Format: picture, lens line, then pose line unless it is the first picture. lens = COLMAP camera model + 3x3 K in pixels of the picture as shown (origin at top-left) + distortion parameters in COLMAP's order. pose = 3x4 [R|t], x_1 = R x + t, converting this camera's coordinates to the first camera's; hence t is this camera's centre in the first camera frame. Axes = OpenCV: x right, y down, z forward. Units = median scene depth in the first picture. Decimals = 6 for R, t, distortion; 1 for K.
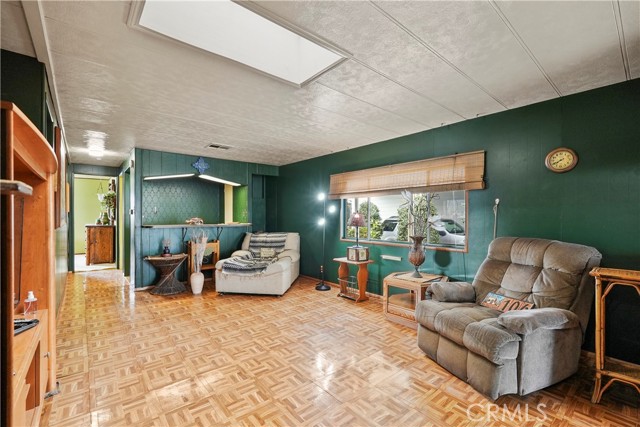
lens RADIAL K [[284.5, 0, 325.6], [0, 284.5, 224.2], [0, 0, 1]] dist [-0.013398, 0.007240]
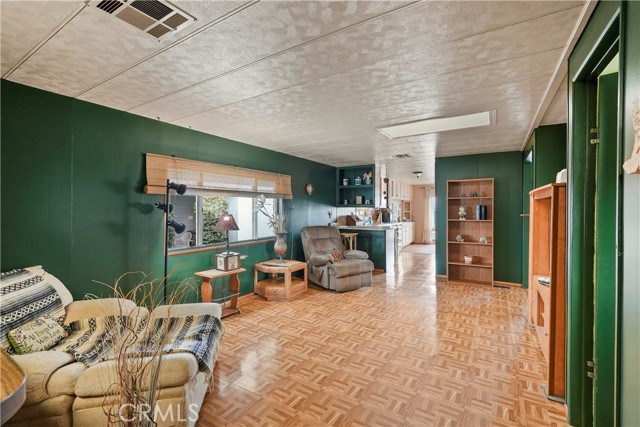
lens RADIAL K [[284.5, 0, 322.0], [0, 284.5, 211.6], [0, 0, 1]] dist [-0.013398, 0.007240]
pose [[-0.303041, -0.009512, 0.952930, -1.117829], [0.023129, 0.999582, 0.017333, -0.077192], [-0.952697, 0.027293, -0.302694, 1.379532]]
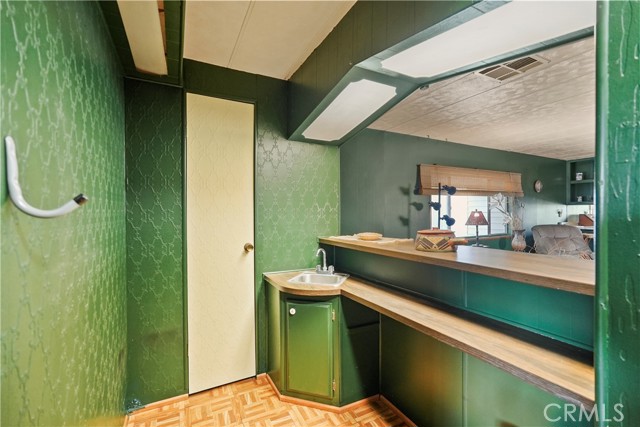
lens RADIAL K [[284.5, 0, 318.8], [0, 284.5, 213.9], [0, 0, 1]] dist [-0.013398, 0.007240]
pose [[0.229008, -0.009978, 0.973373, -1.363888], [0.033111, 0.999449, 0.002456, -0.069722], [-0.972861, 0.031667, 0.229212, 1.838769]]
